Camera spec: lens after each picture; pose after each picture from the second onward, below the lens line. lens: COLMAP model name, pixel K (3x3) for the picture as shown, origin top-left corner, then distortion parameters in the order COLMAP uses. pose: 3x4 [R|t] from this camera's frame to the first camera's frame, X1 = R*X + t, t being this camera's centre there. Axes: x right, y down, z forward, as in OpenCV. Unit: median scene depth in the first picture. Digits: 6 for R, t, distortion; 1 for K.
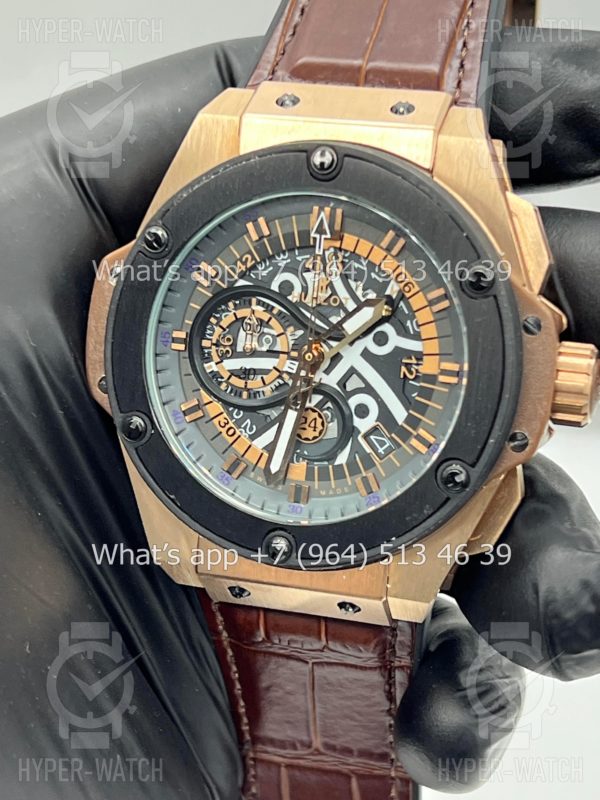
lens RADIAL K [[1934.7, 0, 275.5], [0, 1934.7, 403.4], [0, 0, 1]] dist [0.205744, 0.000000]
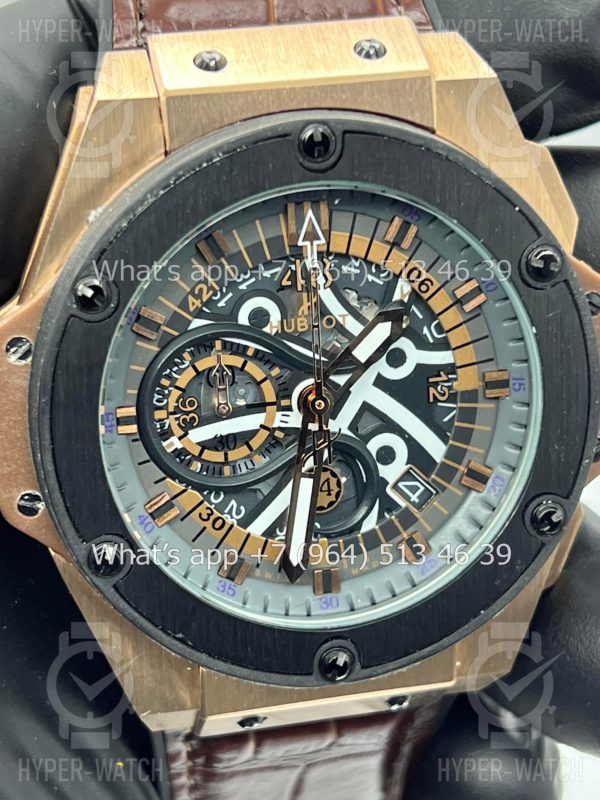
lens RADIAL K [[1934.7, 0, 303.6], [0, 1934.7, 403.9], [0, 0, 1]] dist [0.205744, 0.000000]
pose [[0.864405, -0.244081, 0.439577, -0.310060], [0.183244, 0.967068, 0.176639, -0.154587], [-0.468216, -0.072138, 0.880665, 0.346597]]
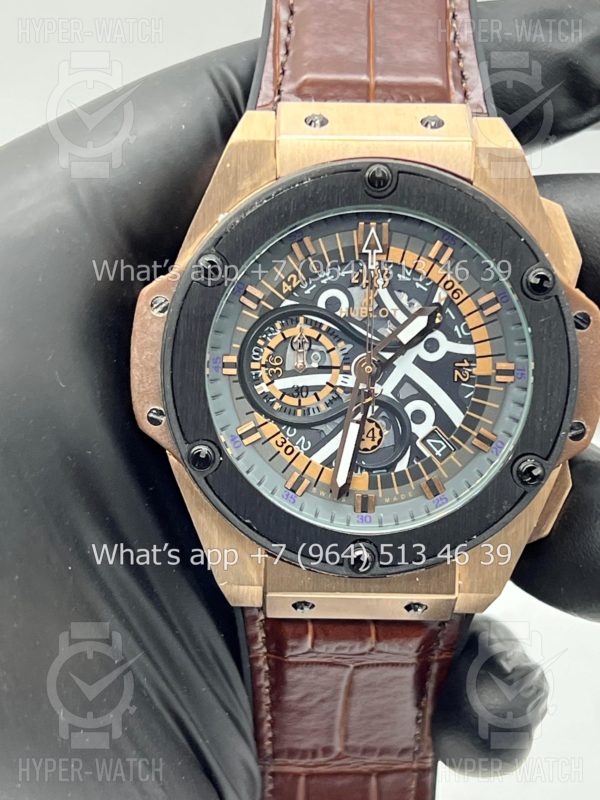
lens RADIAL K [[1934.7, 0, 283.5], [0, 1934.7, 391.5], [0, 0, 1]] dist [0.205744, 0.000000]
pose [[0.951905, -0.098505, 0.290128, -0.319828], [0.095226, 0.995131, 0.025436, -0.042391], [-0.291221, 0.003415, 0.956650, 0.034070]]
